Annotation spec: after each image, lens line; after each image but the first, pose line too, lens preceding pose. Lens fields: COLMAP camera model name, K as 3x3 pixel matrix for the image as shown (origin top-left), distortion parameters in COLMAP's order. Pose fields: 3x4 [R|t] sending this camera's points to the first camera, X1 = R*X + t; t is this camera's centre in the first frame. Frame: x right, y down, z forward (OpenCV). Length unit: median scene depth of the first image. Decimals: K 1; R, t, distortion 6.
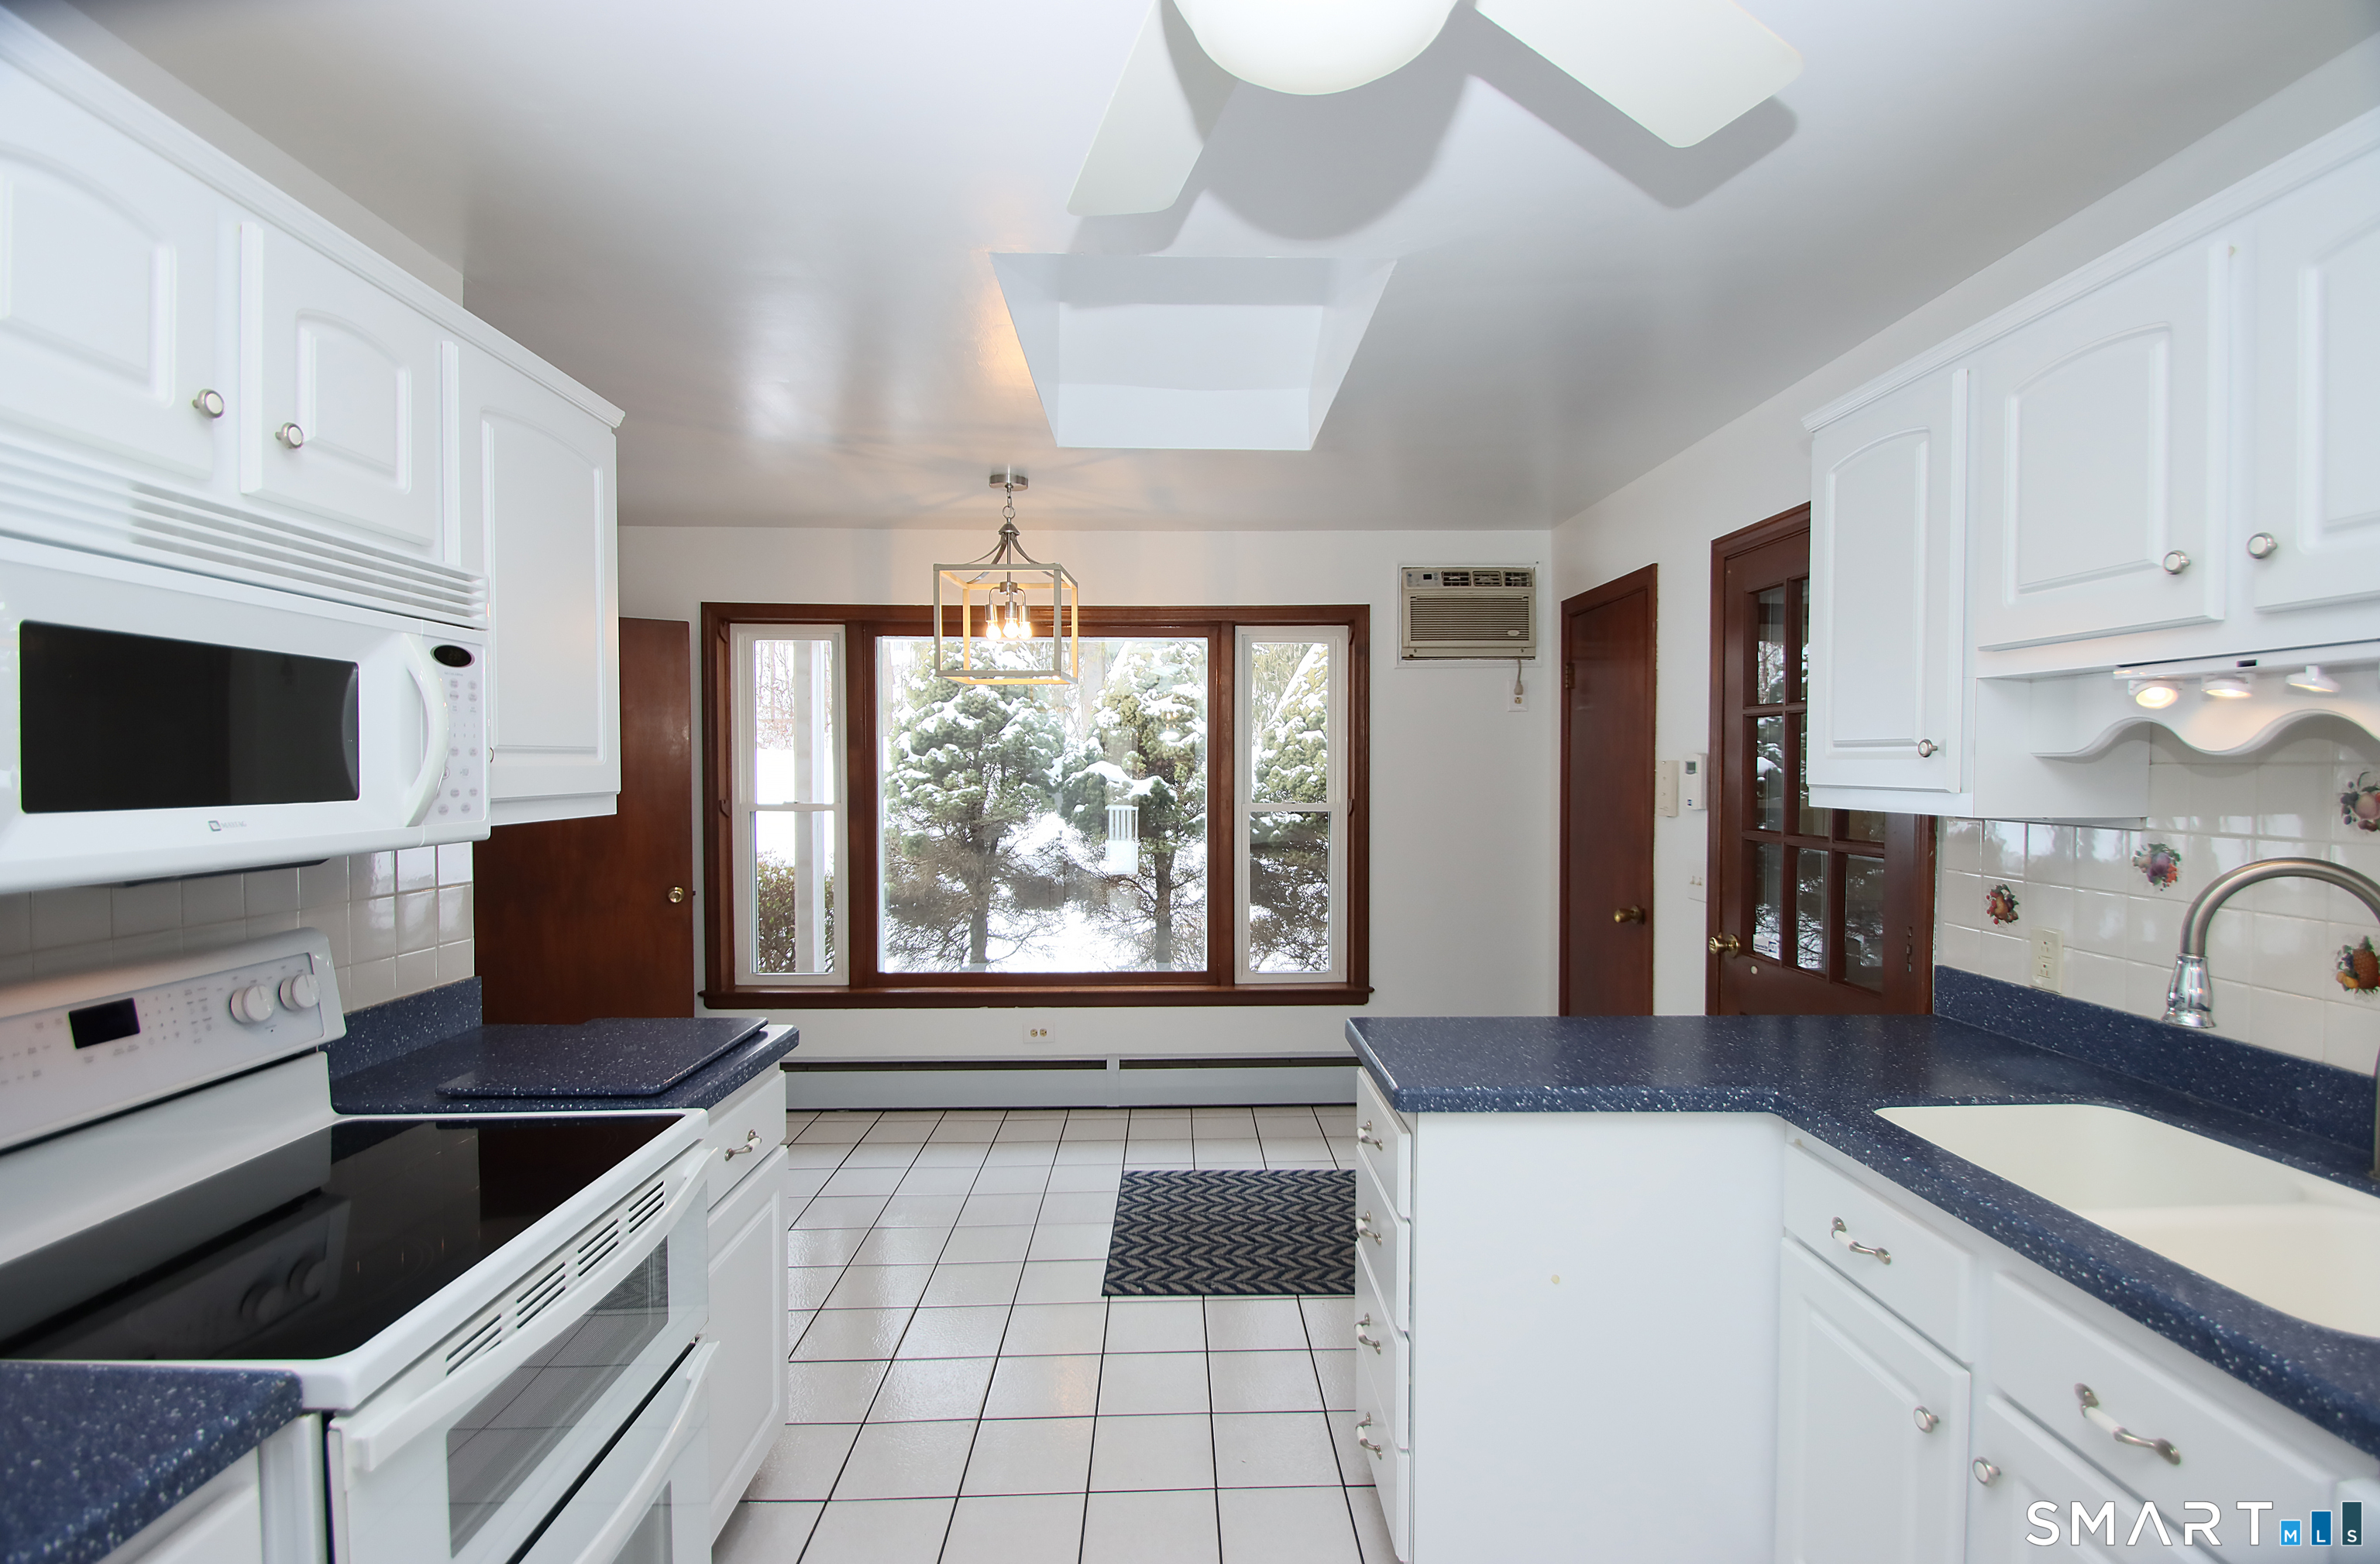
lens RADIAL K [[1232.2, 0, 1194.8], [0, 1232.2, 775.5], [0, 0, 1]] dist [-0.000888, -0.000061]
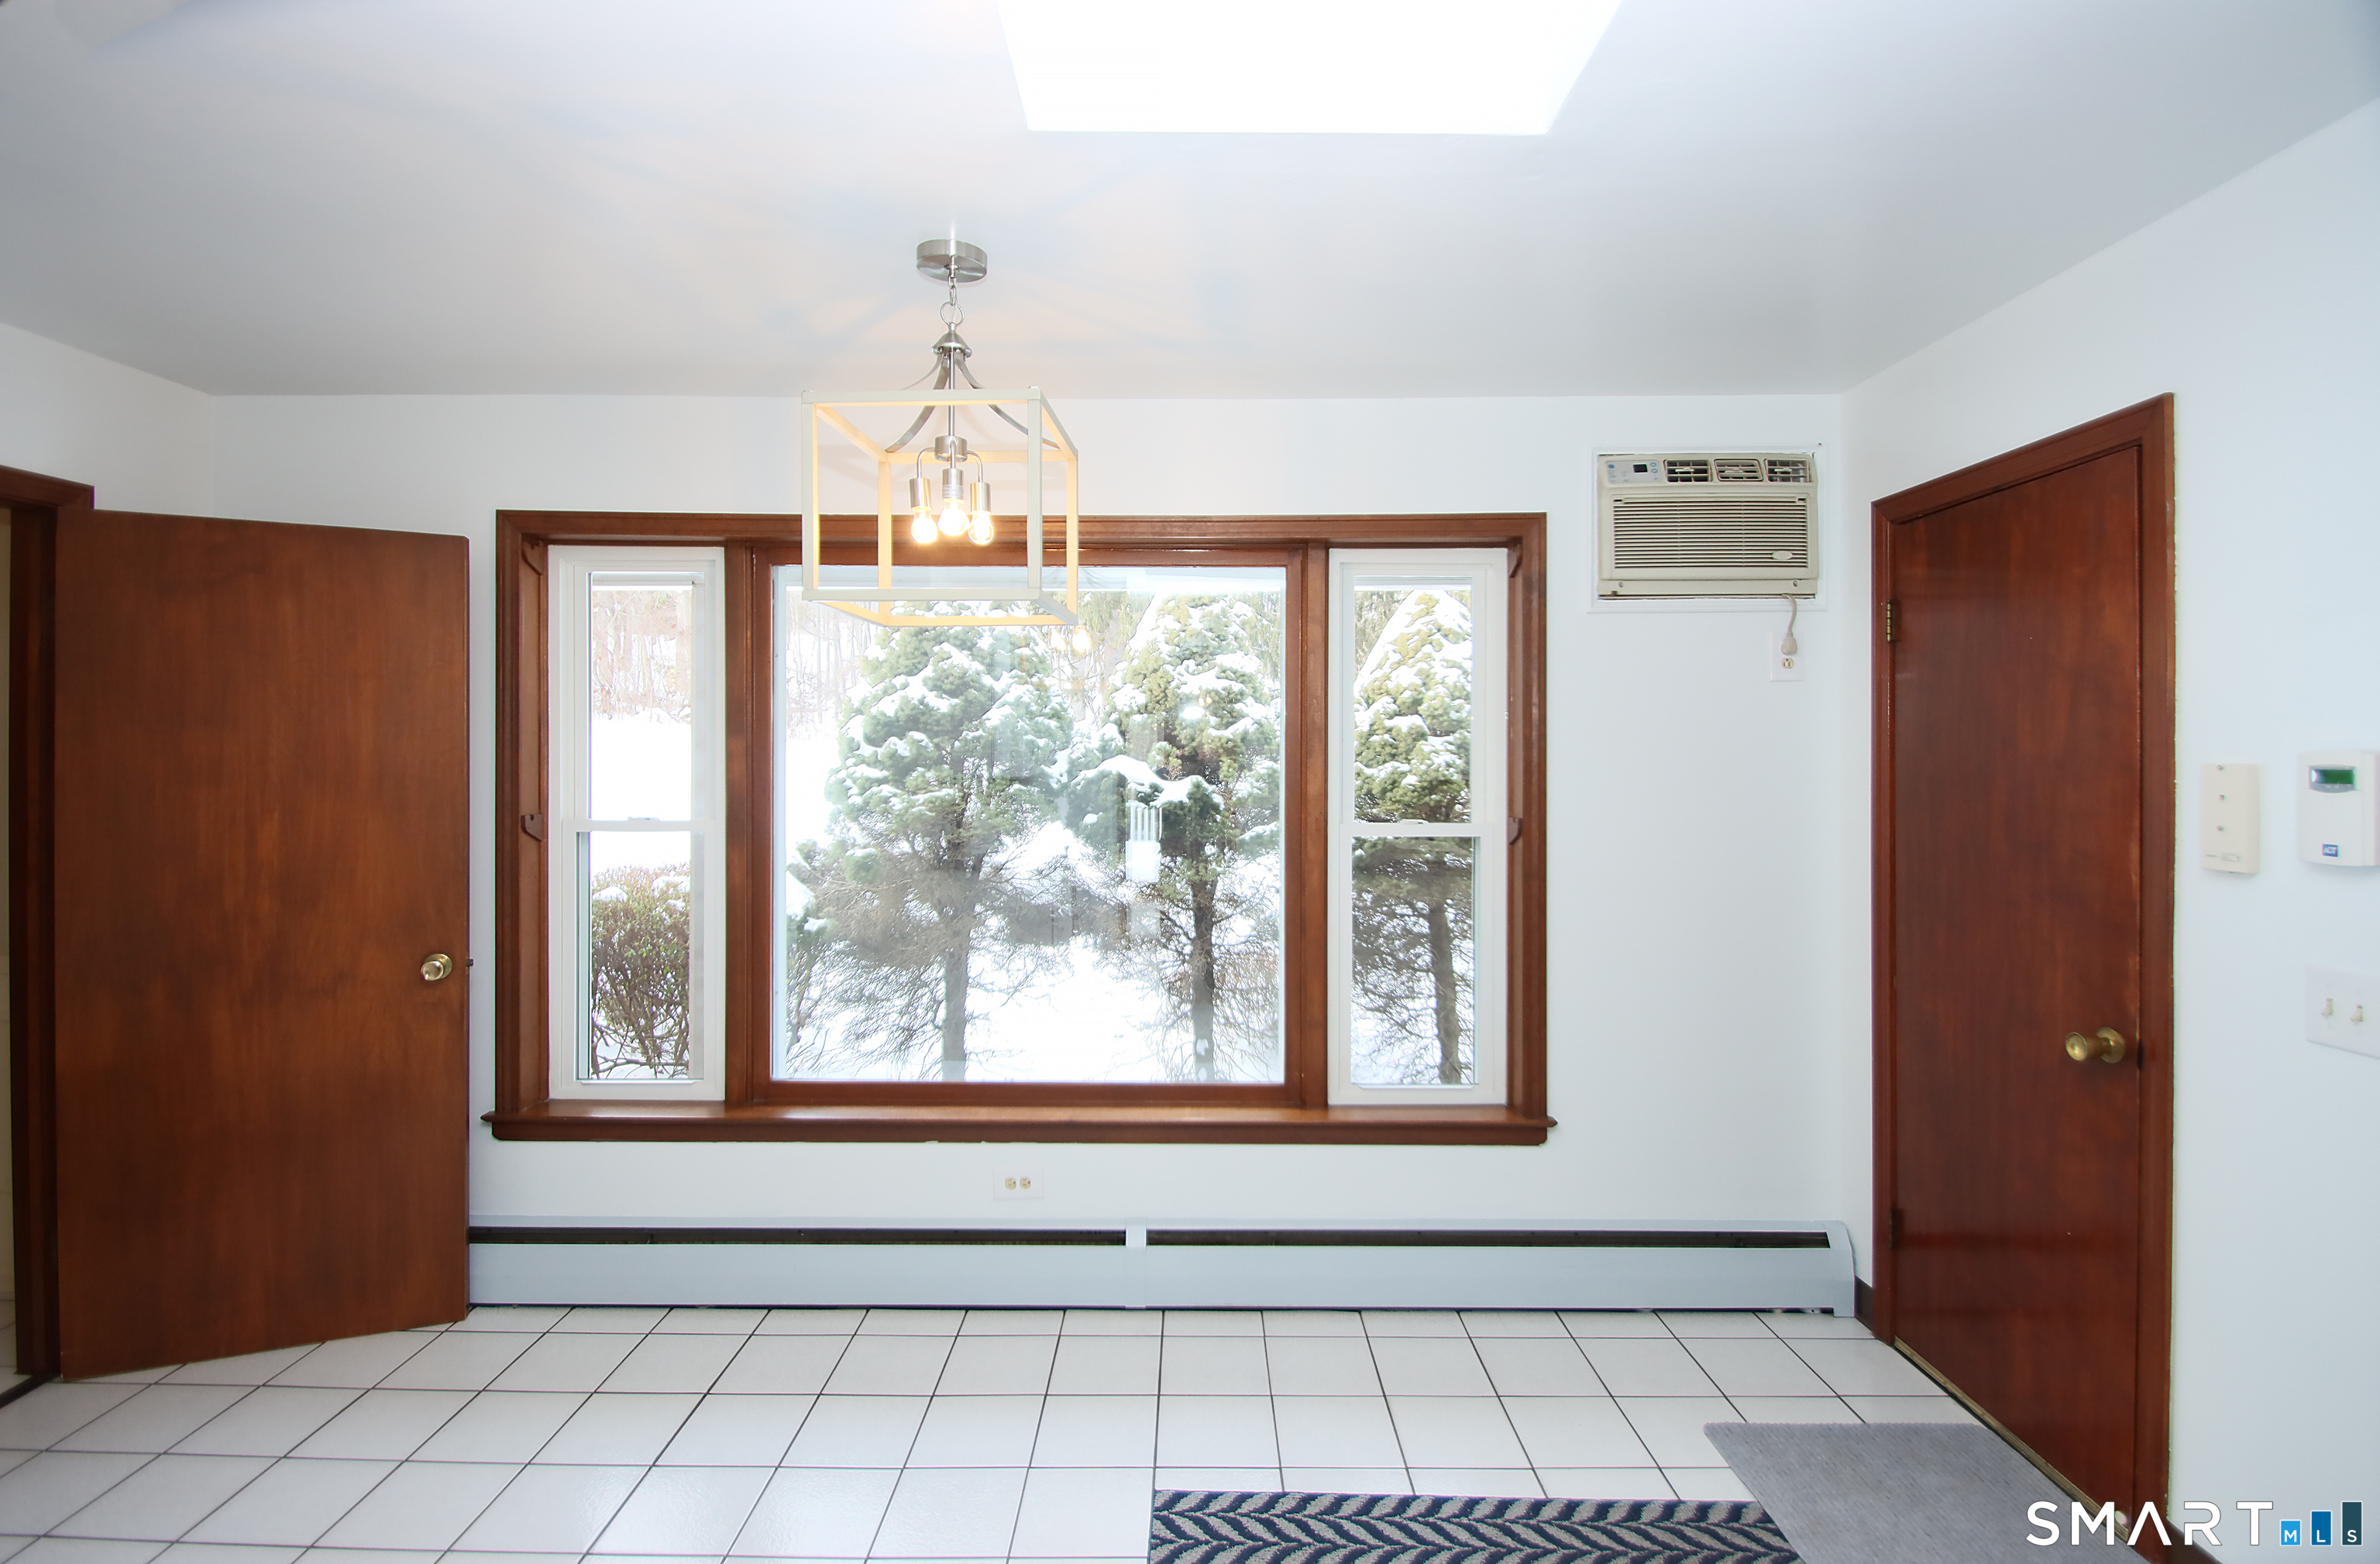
lens RADIAL K [[1179.0, 0, 1325.8], [0, 1179.0, 761.4], [0, 0, 1]] dist [0.001798, 0.000009]
pose [[0.995526, 0.002630, 0.094447, -0.019554], [-0.002205, 0.999987, -0.004609, -0.004991], [-0.094458, 0.004380, 0.995519, 0.277311]]
